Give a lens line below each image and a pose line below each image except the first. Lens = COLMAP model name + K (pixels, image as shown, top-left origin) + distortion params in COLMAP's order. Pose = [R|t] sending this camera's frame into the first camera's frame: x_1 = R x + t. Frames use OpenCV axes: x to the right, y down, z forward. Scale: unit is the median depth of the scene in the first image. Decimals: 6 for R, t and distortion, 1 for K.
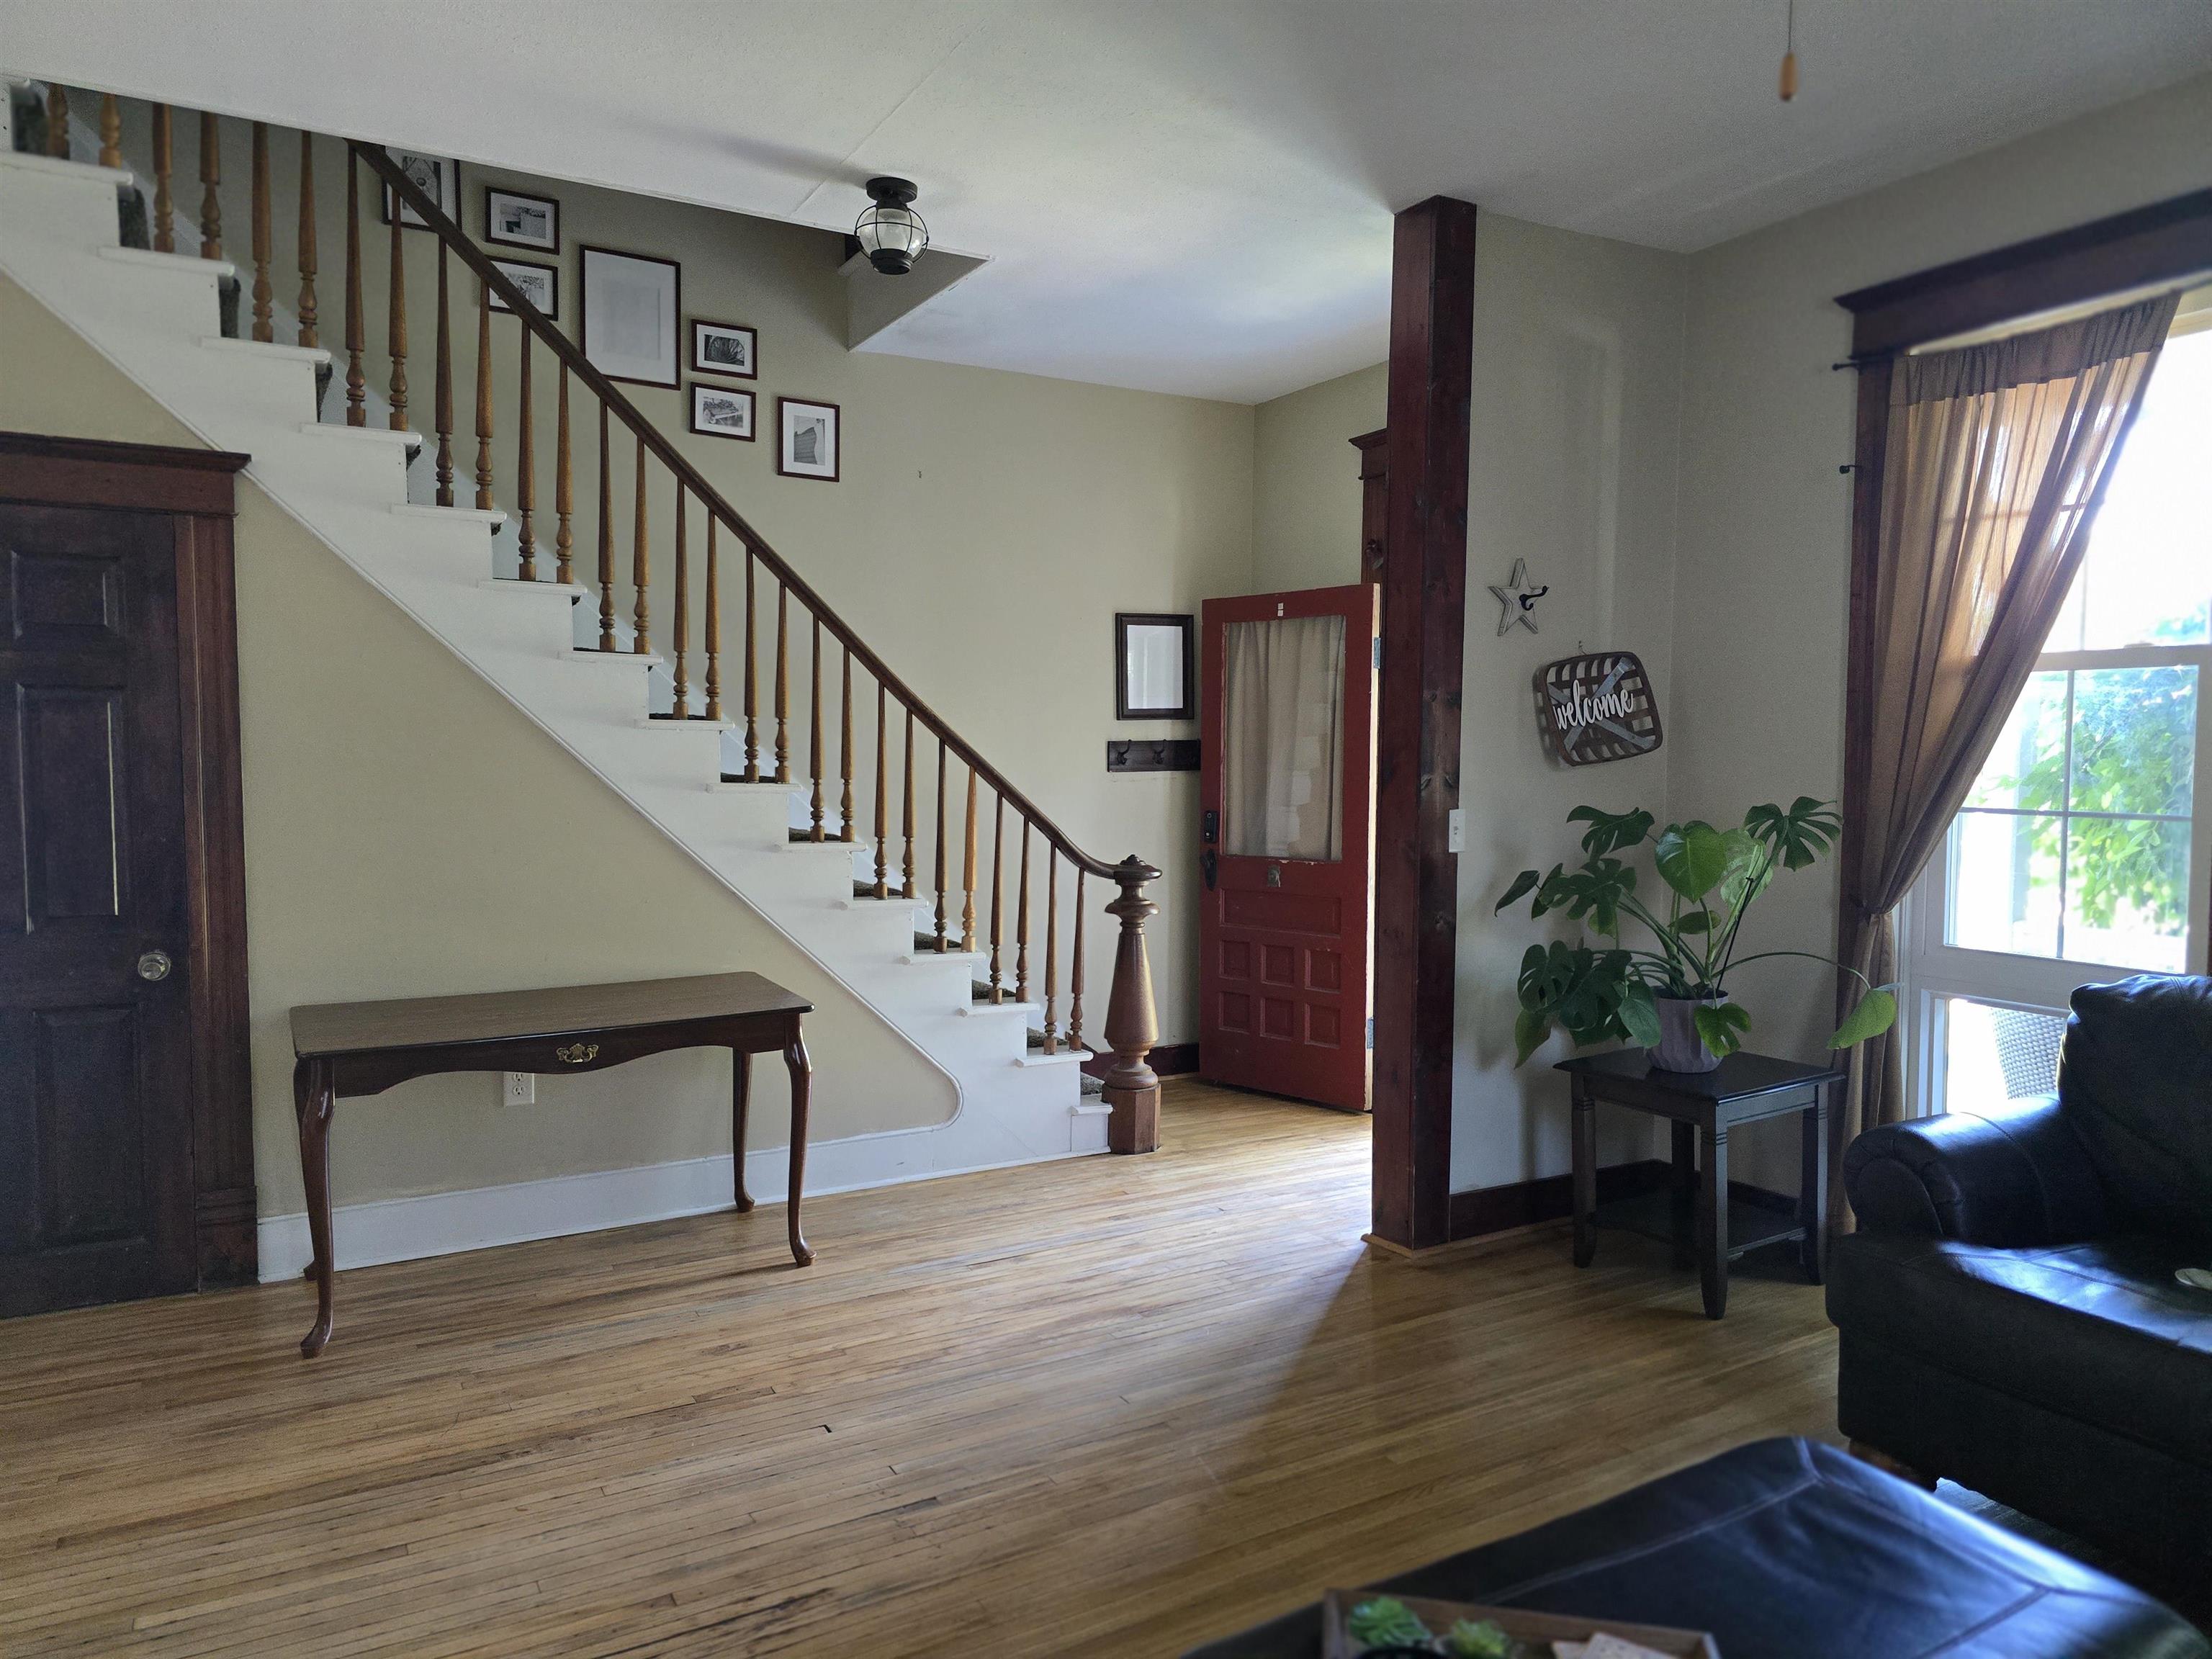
lens RADIAL K [[1473.9, 0, 1108.4], [0, 1473.9, 820.8], [0, 0, 1]] dist [0.057748, -0.034878]
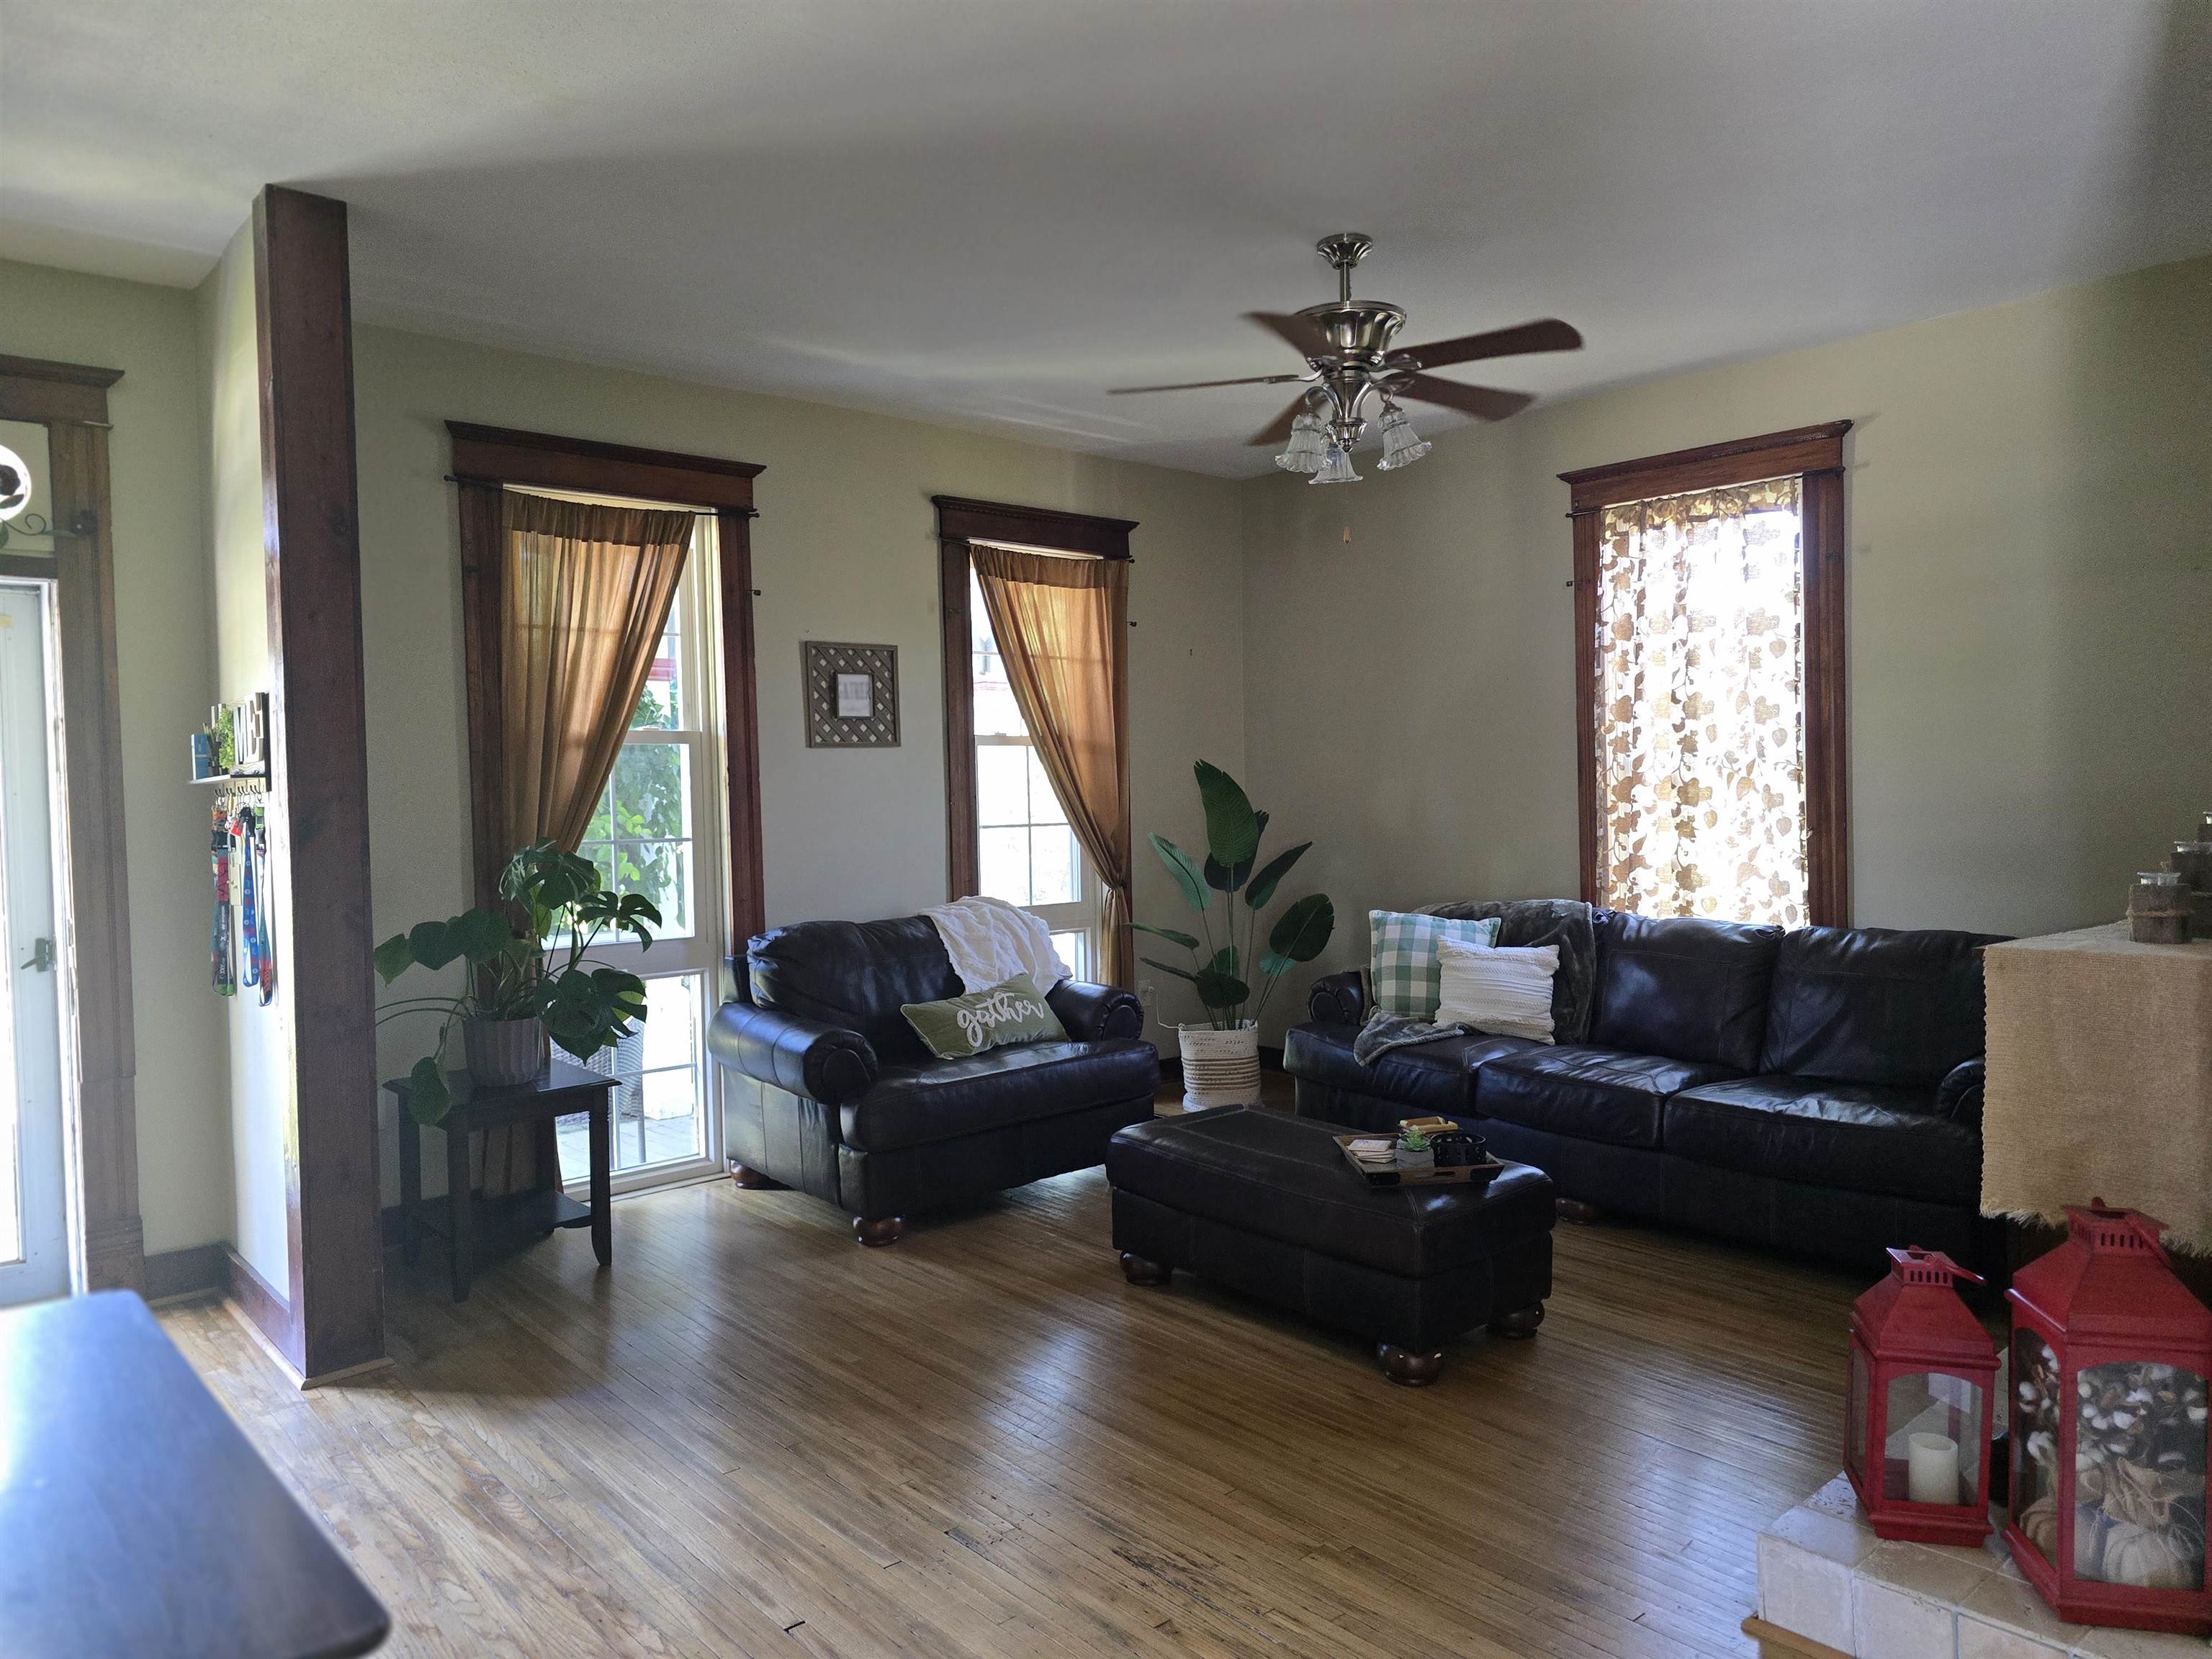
lens RADIAL K [[1473.9, 0, 1111.1], [0, 1473.9, 846.5], [0, 0, 1]] dist [0.057748, -0.034878]
pose [[-0.204207, -0.037017, 0.978228, -0.803559], [0.068916, 0.996262, 0.052085, -0.038581], [-0.976499, 0.078051, -0.200892, 0.765955]]
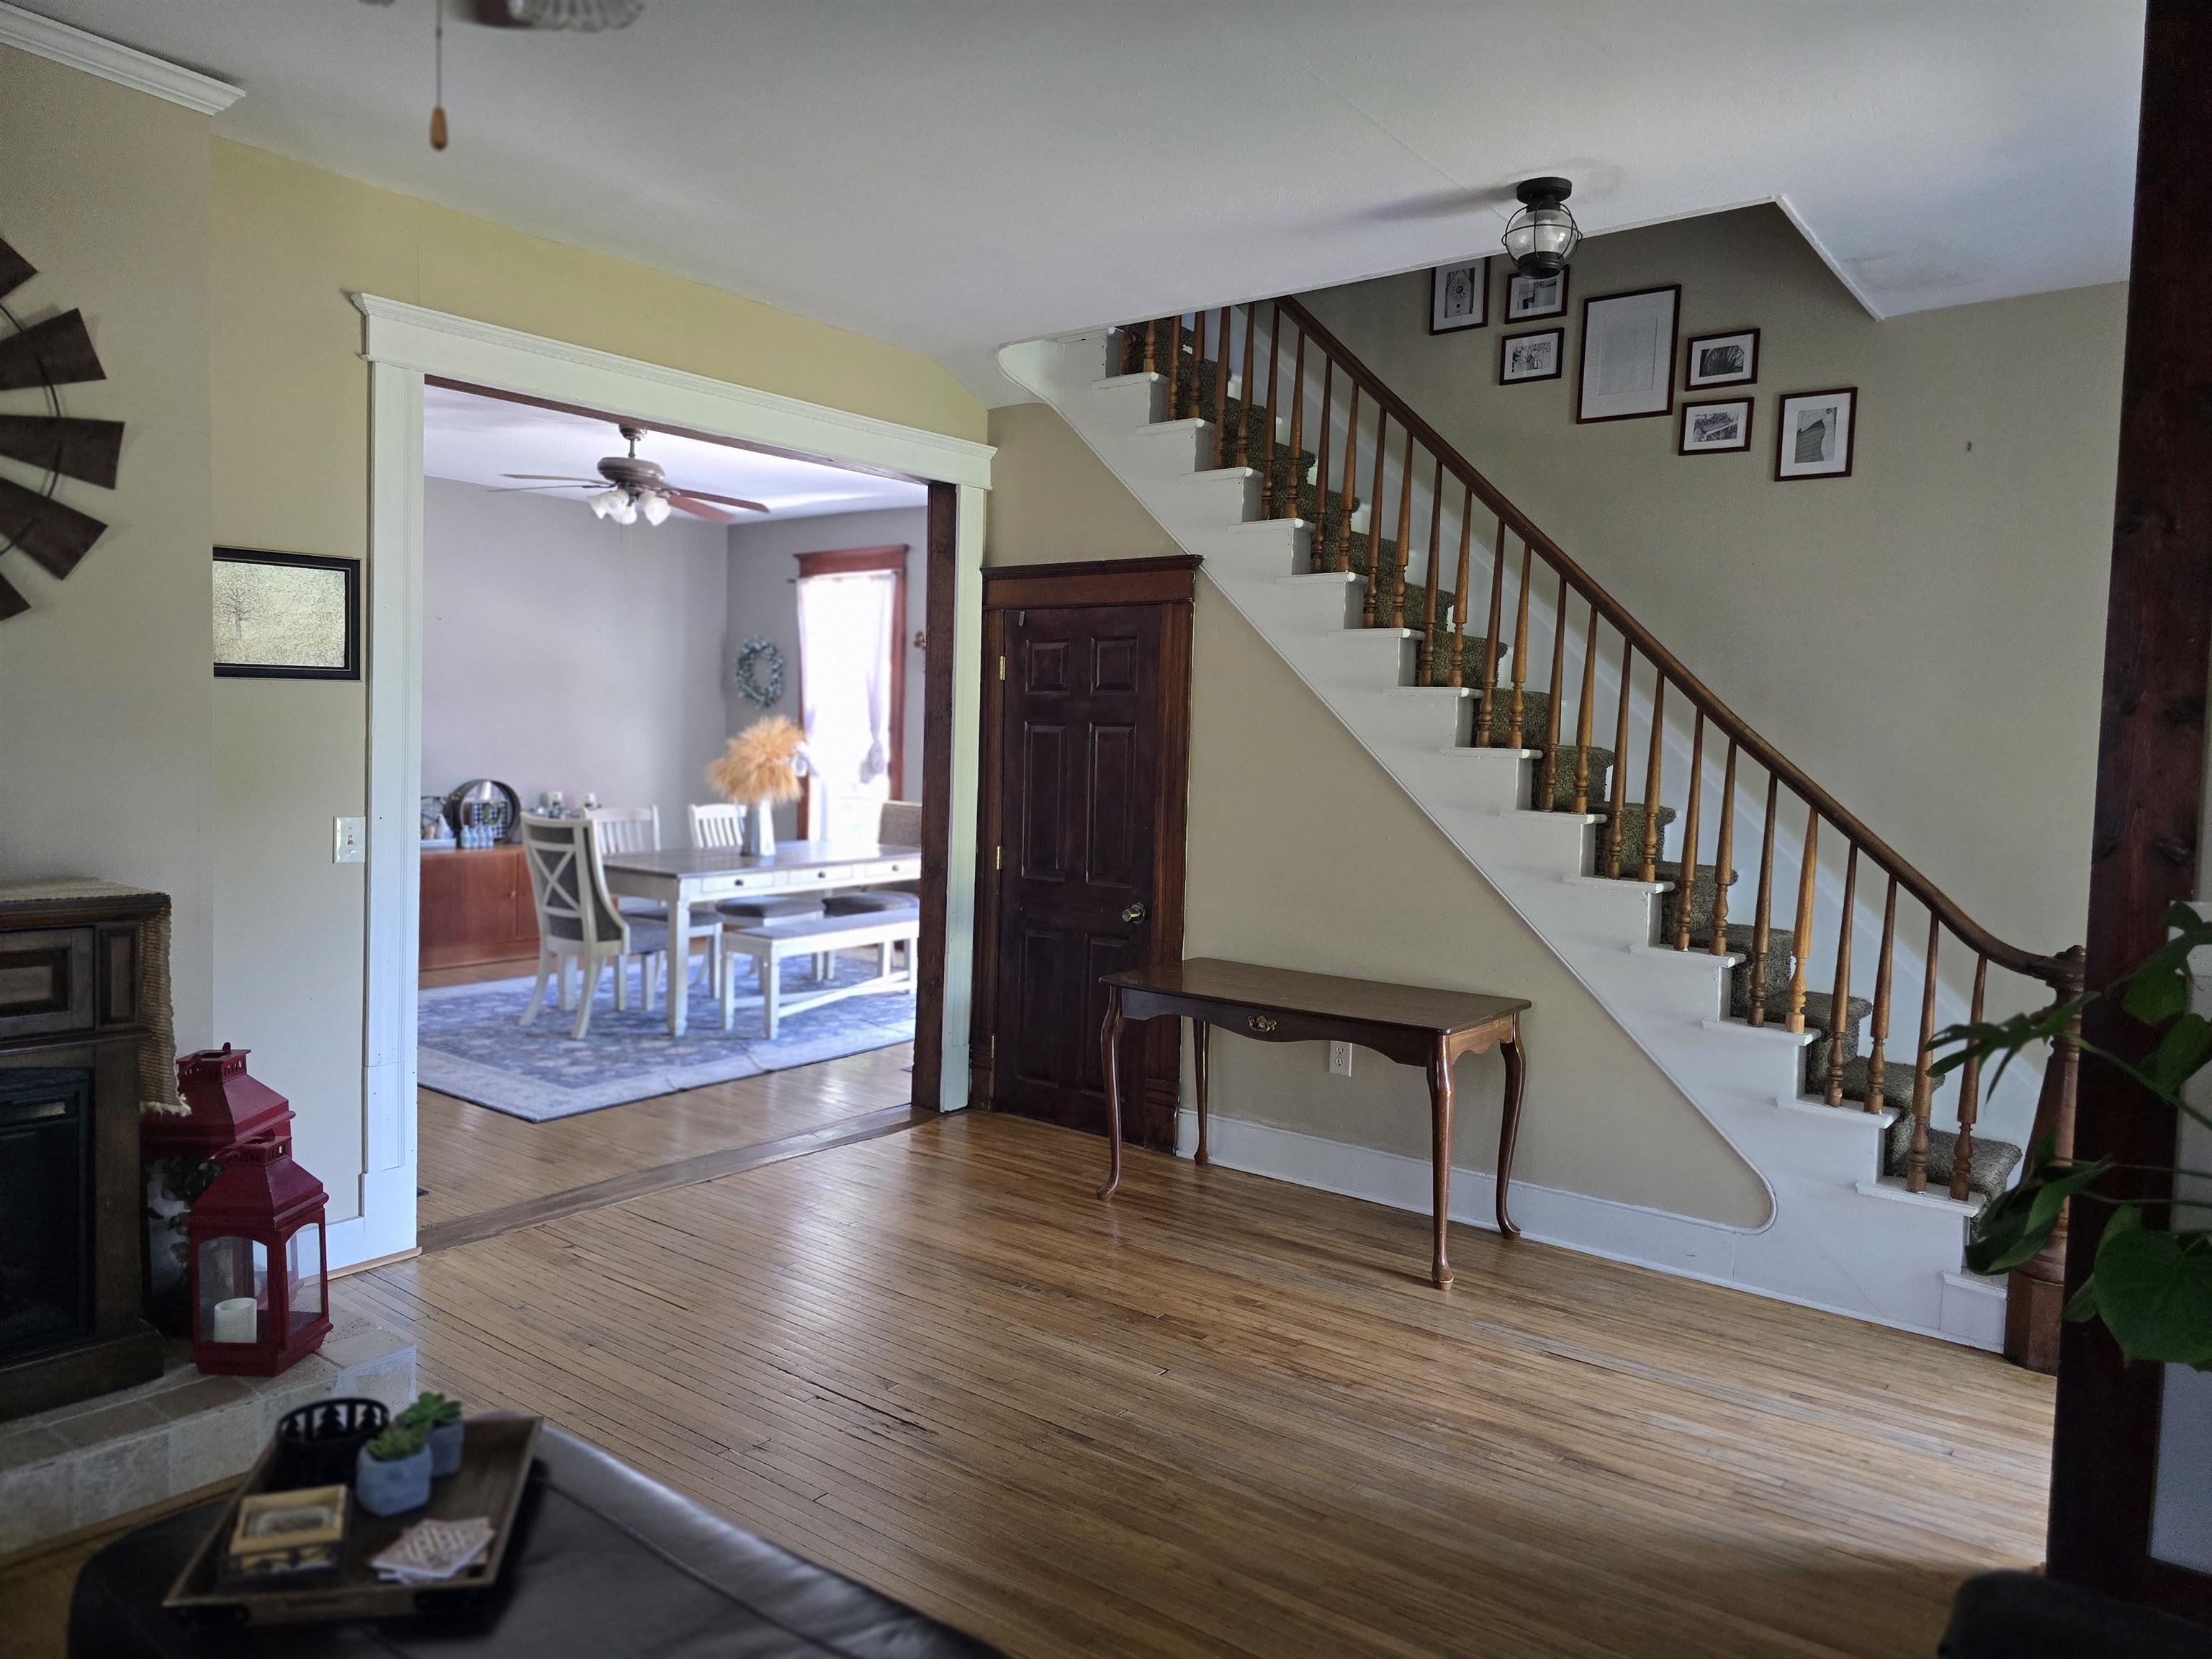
lens RADIAL K [[1473.9, 0, 1135.9], [0, 1473.9, 824.7], [0, 0, 1]] dist [0.057748, -0.034878]
pose [[0.396829, 0.050800, -0.916486, 0.644476], [-0.075840, 0.996868, 0.022417, -0.021712], [0.914754, 0.060610, 0.399439, 0.405264]]
